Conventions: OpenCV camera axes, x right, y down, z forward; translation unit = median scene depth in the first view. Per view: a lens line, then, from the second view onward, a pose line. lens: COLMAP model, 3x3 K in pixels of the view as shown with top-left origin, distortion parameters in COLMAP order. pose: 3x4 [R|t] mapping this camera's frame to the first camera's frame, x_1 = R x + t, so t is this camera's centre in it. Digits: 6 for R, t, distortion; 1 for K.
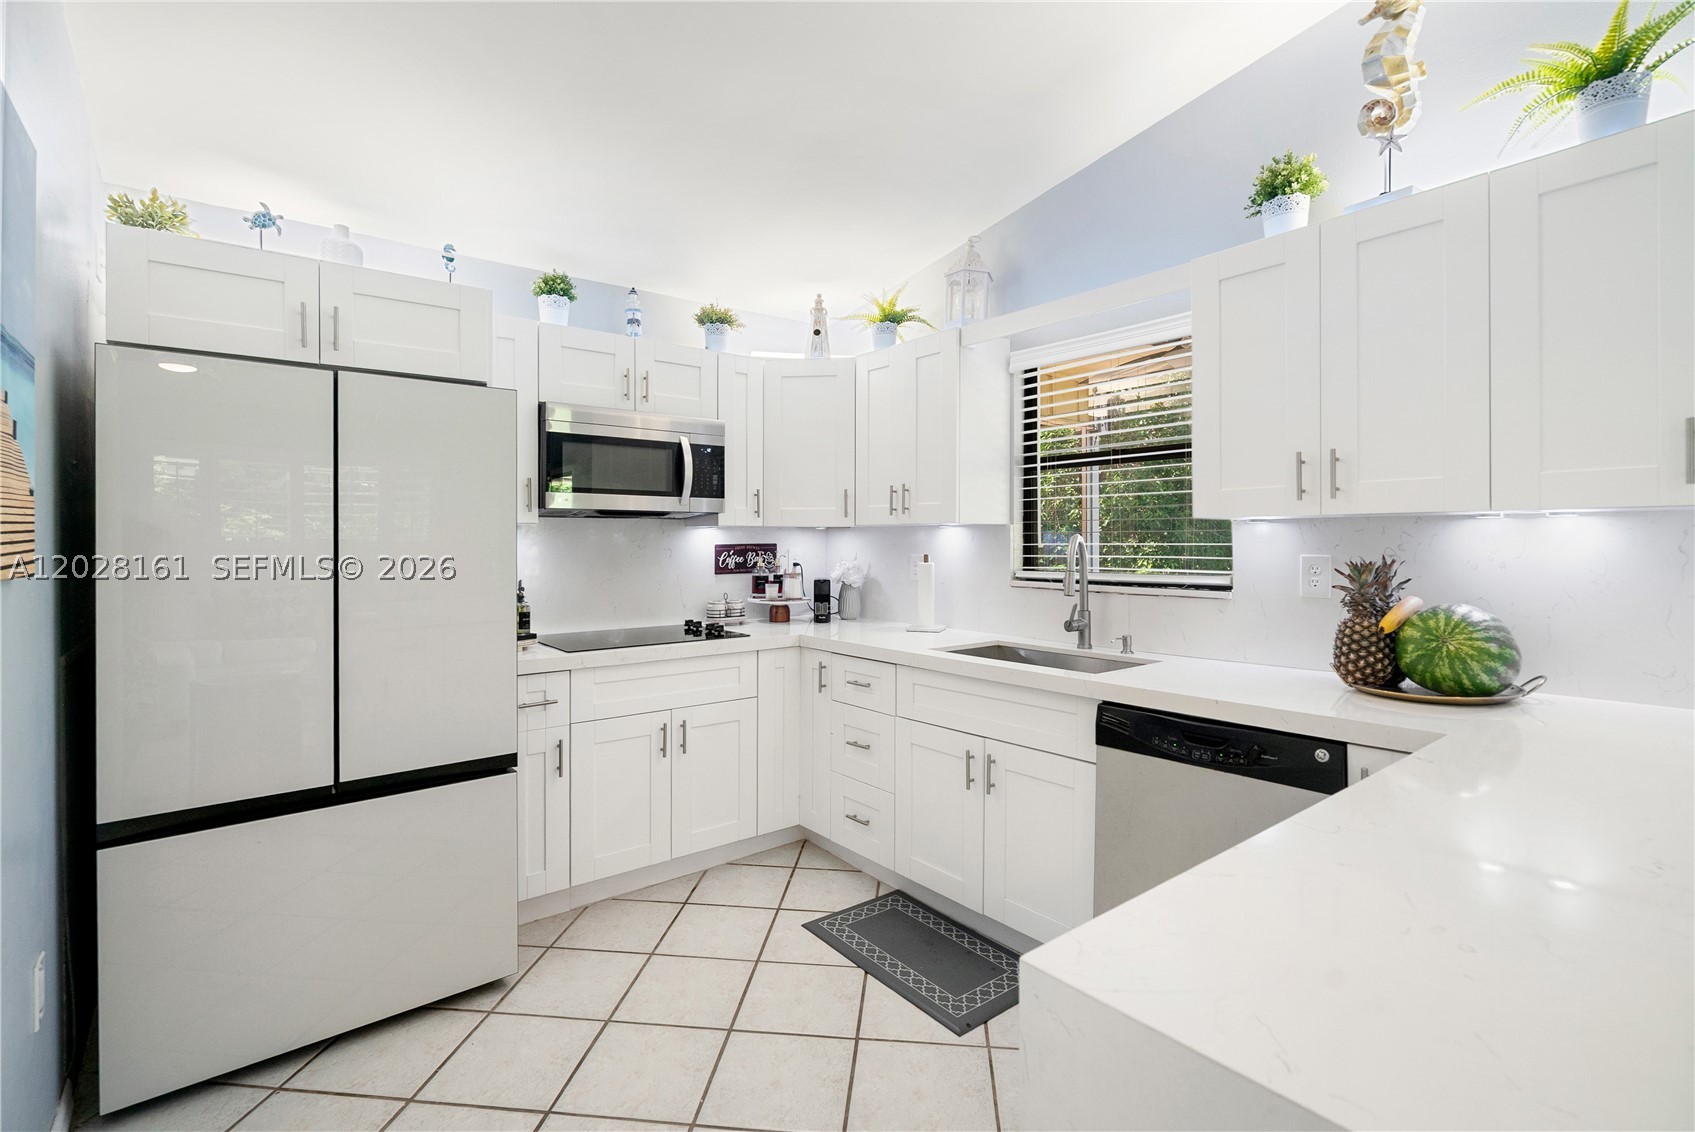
lens RADIAL K [[775.2, 0, 839.9], [0, 775.2, 534.9], [0, 0, 1]] dist [0.000466, -0.000221]
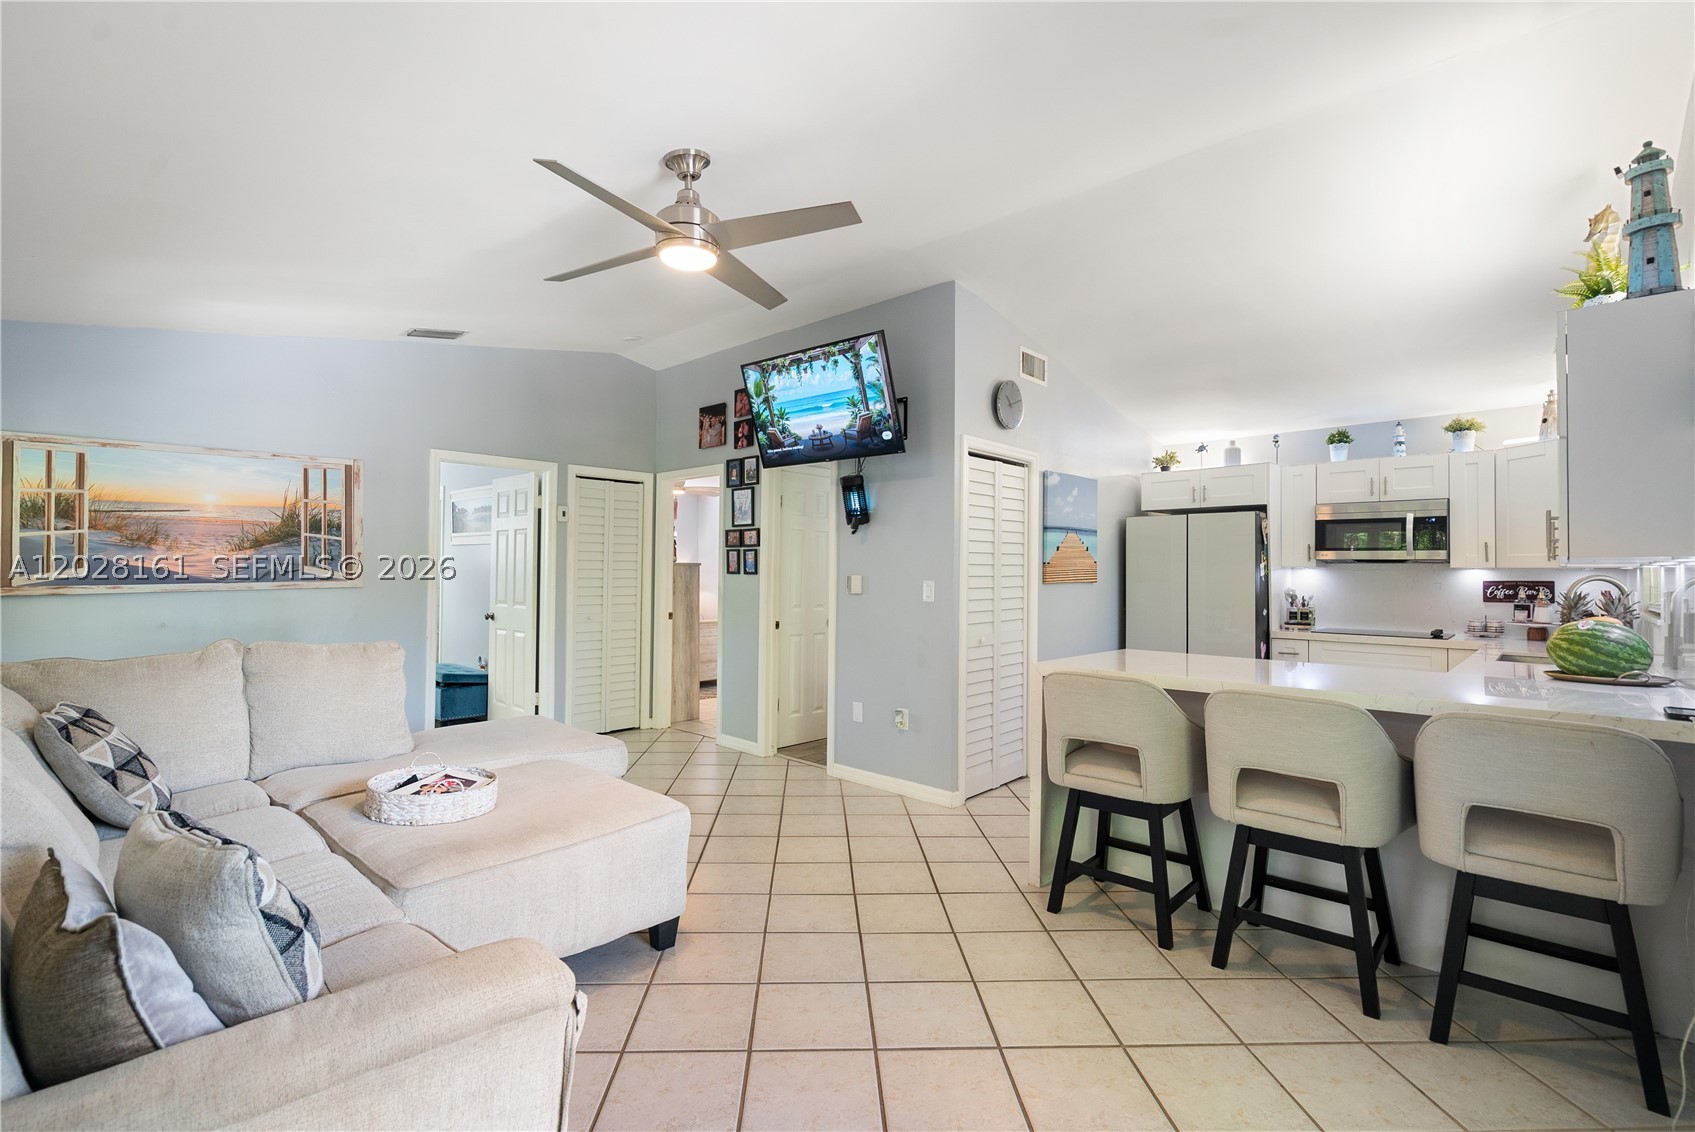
lens RADIAL K [[775.2, 0, 846.8], [0, 775.2, 559.1], [0, 0, 1]] dist [0.000466, -0.000221]
pose [[0.165585, -0.009487, -0.986150, 1.148396], [-0.003830, 0.999940, -0.010263, -0.008971], [0.986188, 0.005477, 0.165539, -0.413478]]
